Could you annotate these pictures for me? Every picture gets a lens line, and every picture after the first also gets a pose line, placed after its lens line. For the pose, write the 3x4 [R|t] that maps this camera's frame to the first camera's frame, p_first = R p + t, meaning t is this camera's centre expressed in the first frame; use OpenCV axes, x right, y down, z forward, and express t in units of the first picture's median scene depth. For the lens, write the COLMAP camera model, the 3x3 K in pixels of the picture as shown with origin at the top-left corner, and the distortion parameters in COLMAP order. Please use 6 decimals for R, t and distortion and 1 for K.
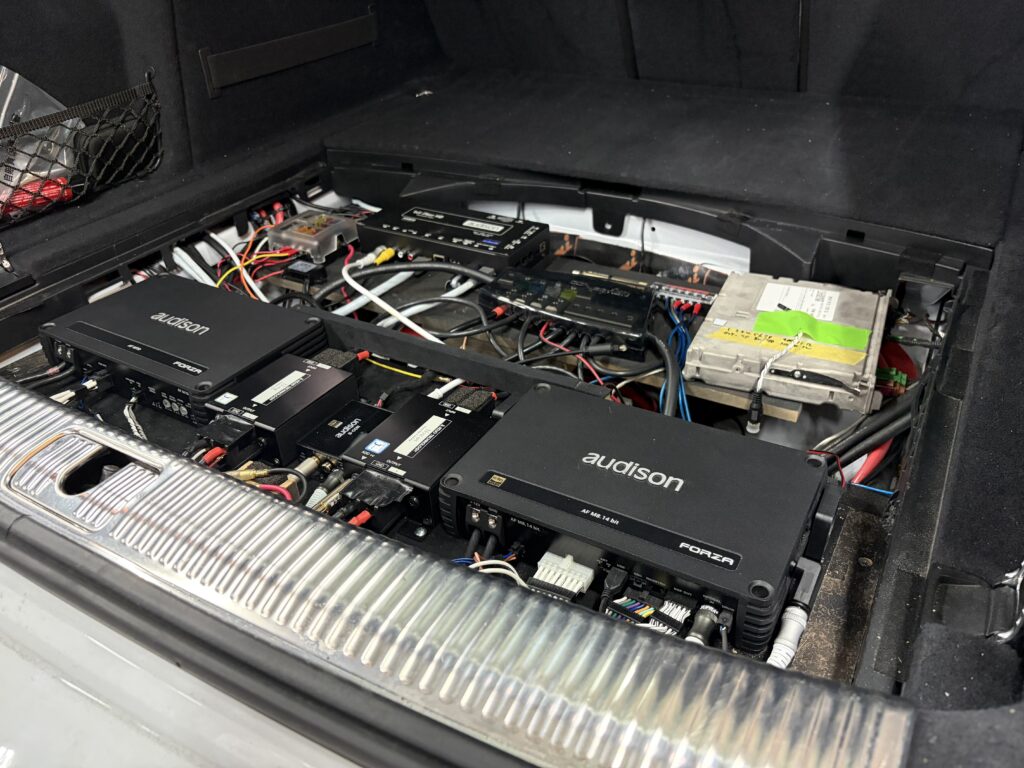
lens RADIAL K [[780.2, 0, 512.0], [0, 780.2, 384.0], [0, 0, 1]] dist [0.041269, -0.004422]
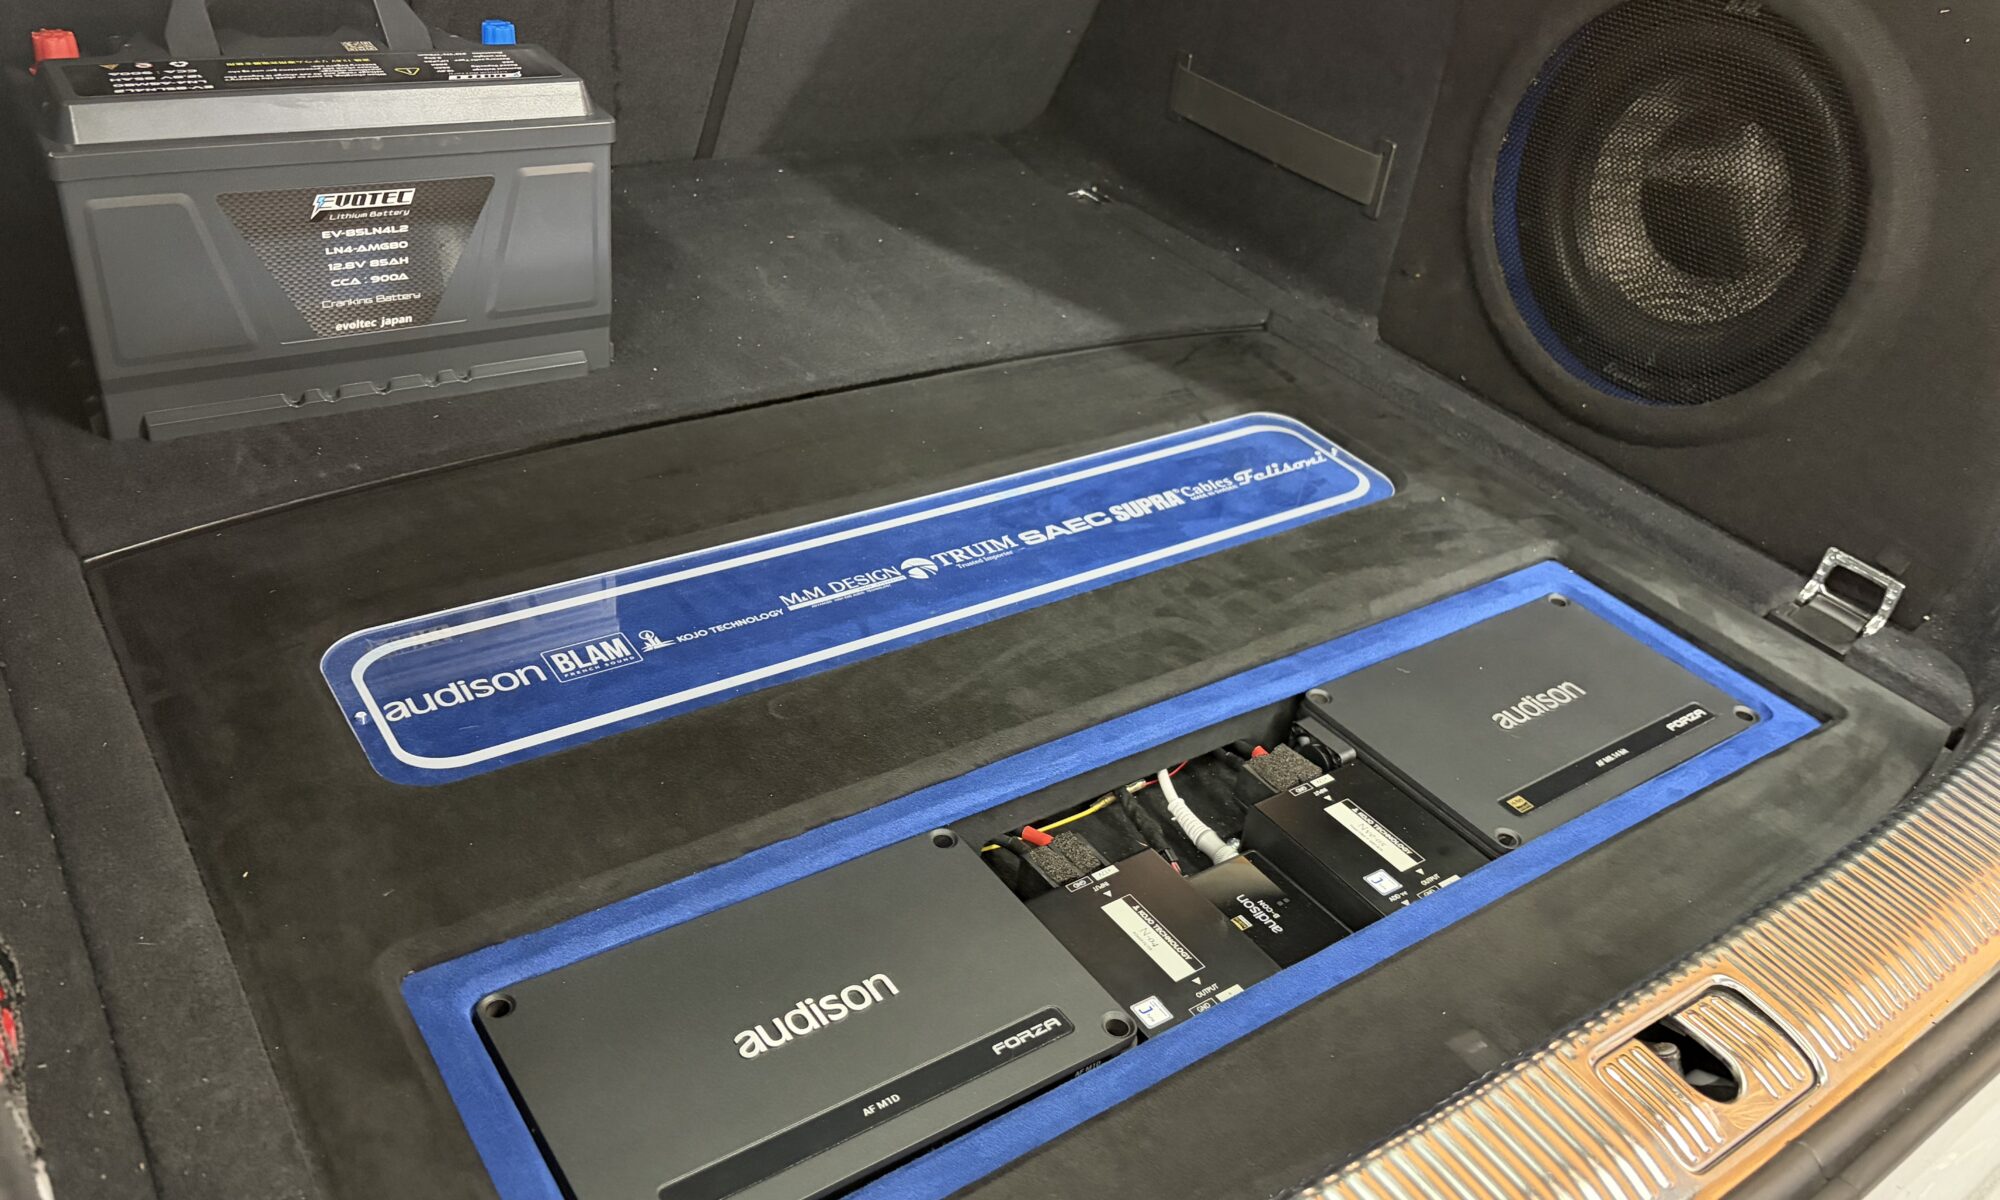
lens RADIAL K [[1526.8, 0, 980.3], [0, 1526.8, 597.2], [0, 0, 1]] dist [0.031543, 0.000197]
pose [[0.410640, -0.423728, 0.807360, -0.833059], [0.393421, 0.881133, 0.262344, -0.399532], [-0.822554, 0.209904, 0.528532, 0.377174]]
